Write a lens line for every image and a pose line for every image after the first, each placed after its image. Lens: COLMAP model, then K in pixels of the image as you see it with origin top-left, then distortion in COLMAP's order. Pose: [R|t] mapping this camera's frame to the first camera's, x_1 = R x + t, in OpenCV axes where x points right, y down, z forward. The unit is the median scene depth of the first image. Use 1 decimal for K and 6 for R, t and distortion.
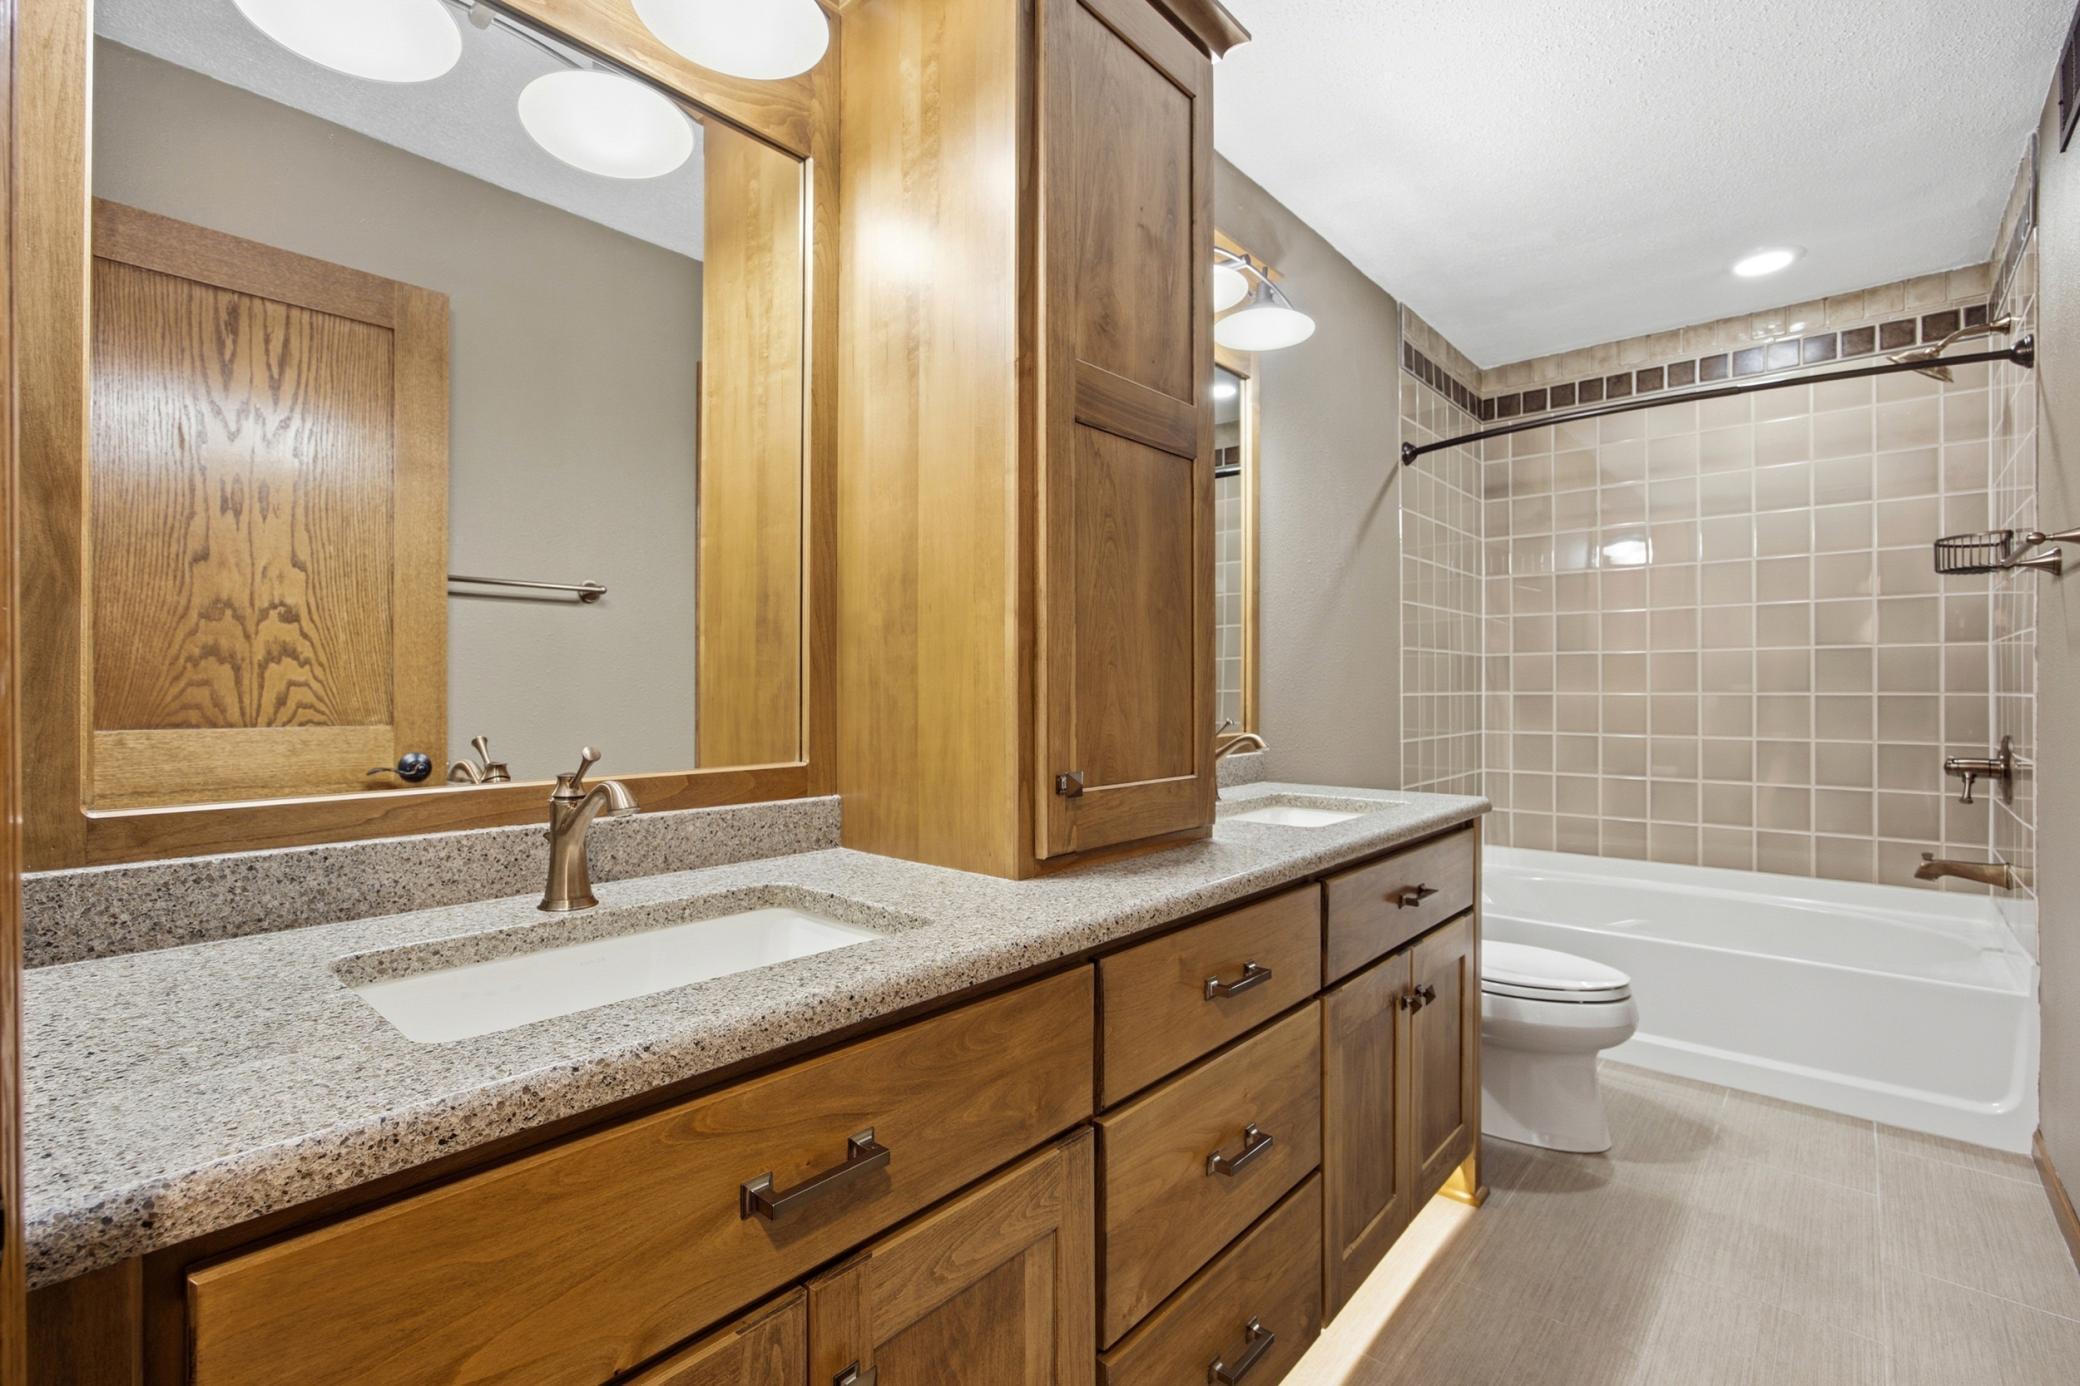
lens RADIAL K [[903.3, 0, 1038.5], [0, 903.3, 688.3], [0, 0, 1]] dist [-0.040522, 0.010165]
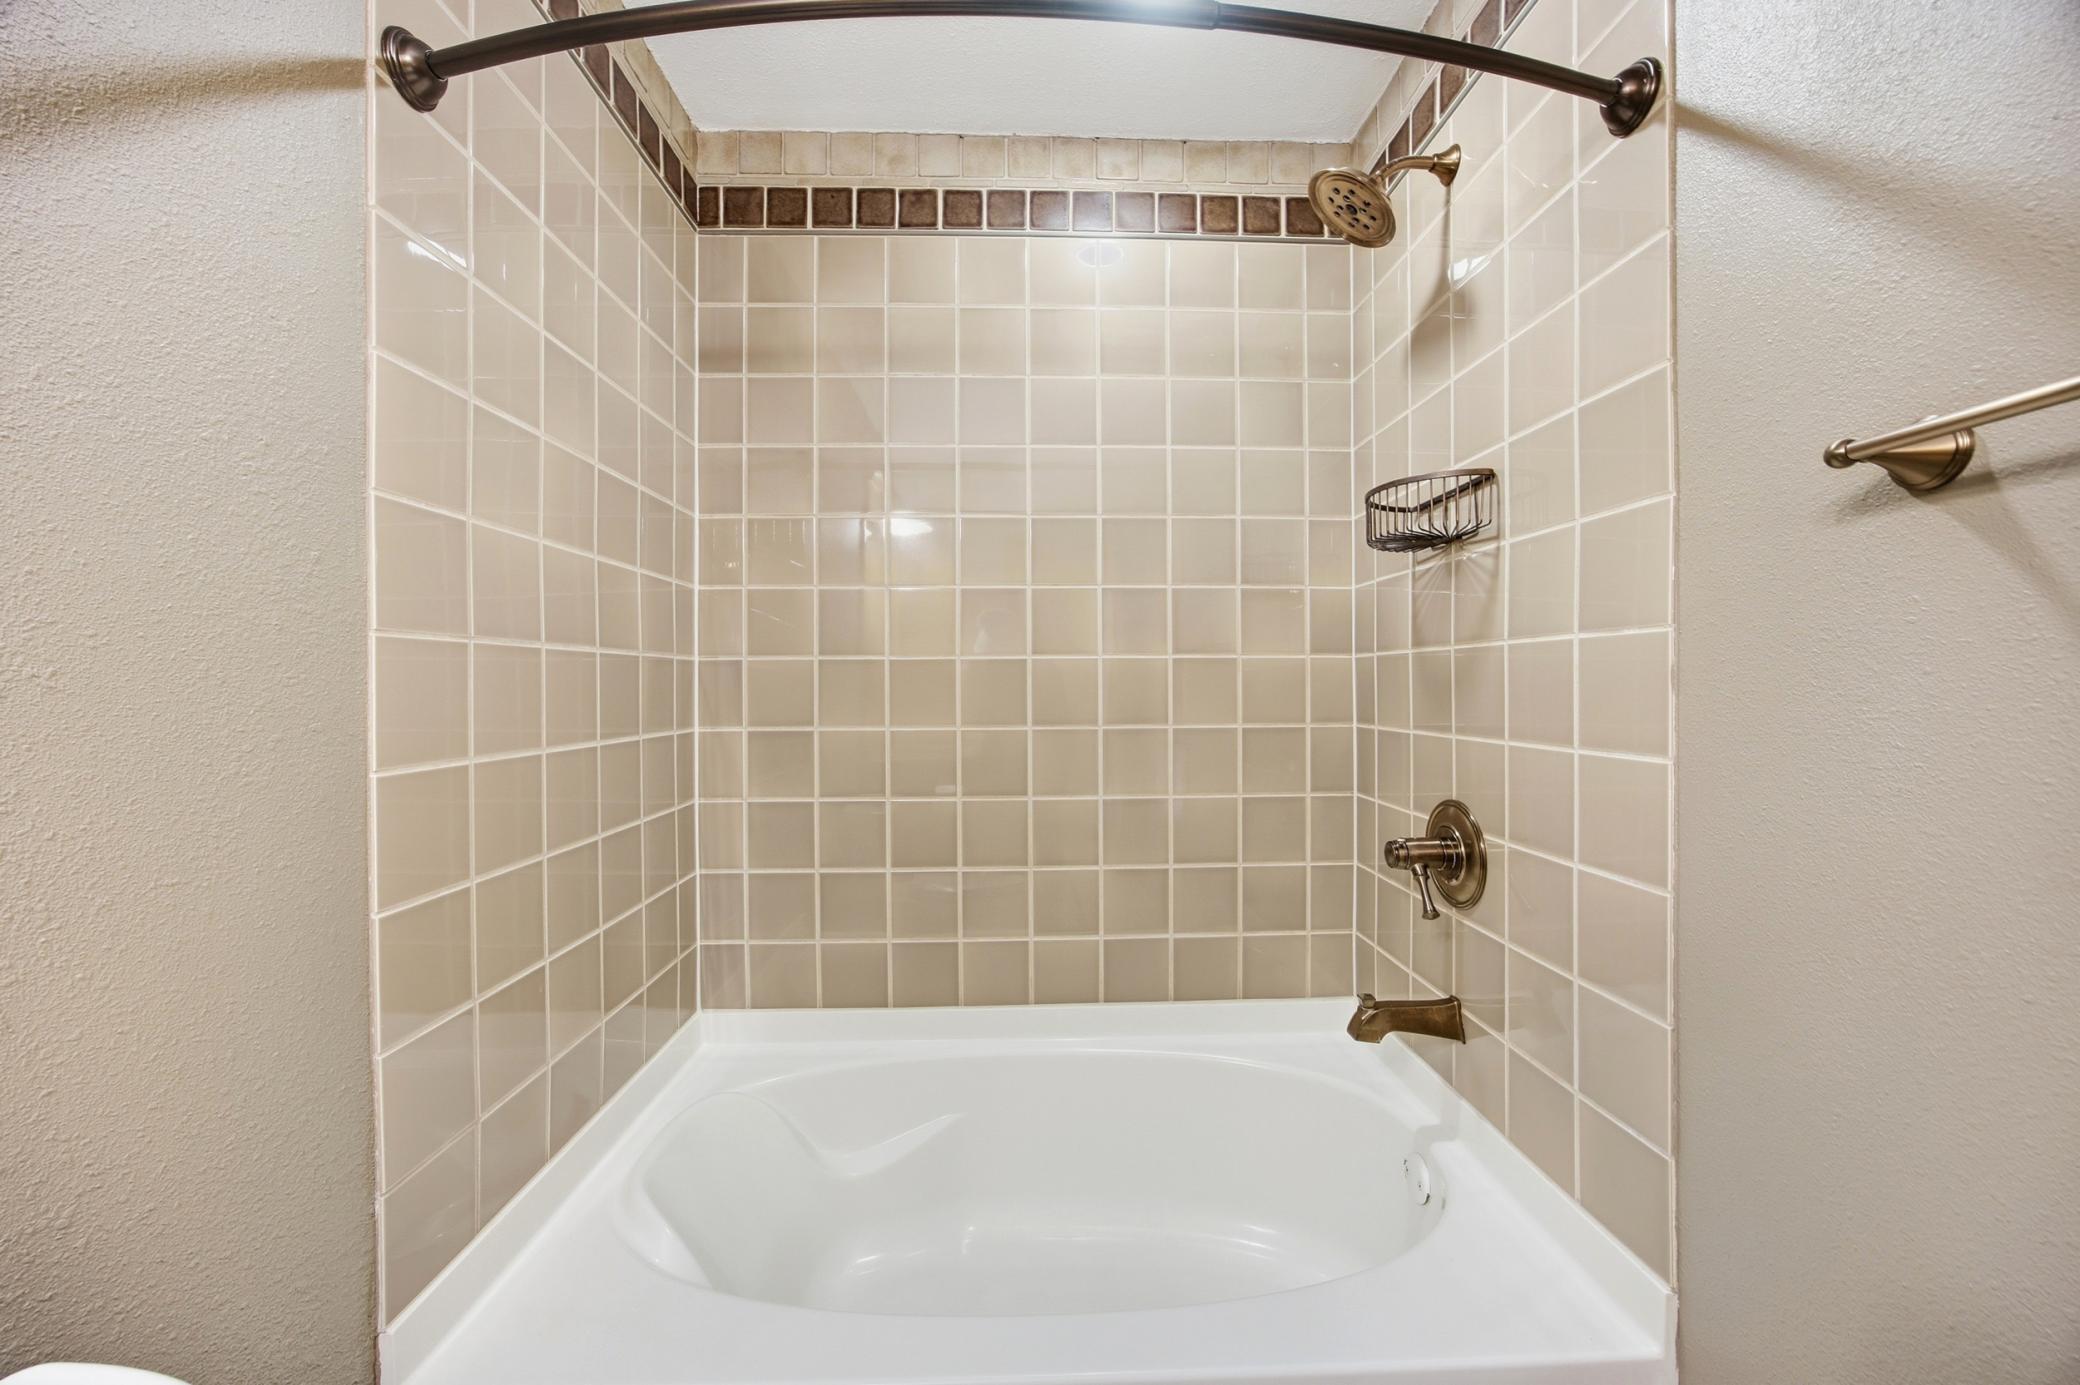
lens RADIAL K [[954.1, 0, 1030.8], [0, 954.1, 691.9], [0, 0, 1]] dist [-0.036663, 0.024725]
pose [[0.728635, -0.004678, 0.684887, 0.276920], [0.002296, 0.999988, 0.004388, -0.020822], [-0.684899, -0.001625, 0.728636, 0.489386]]
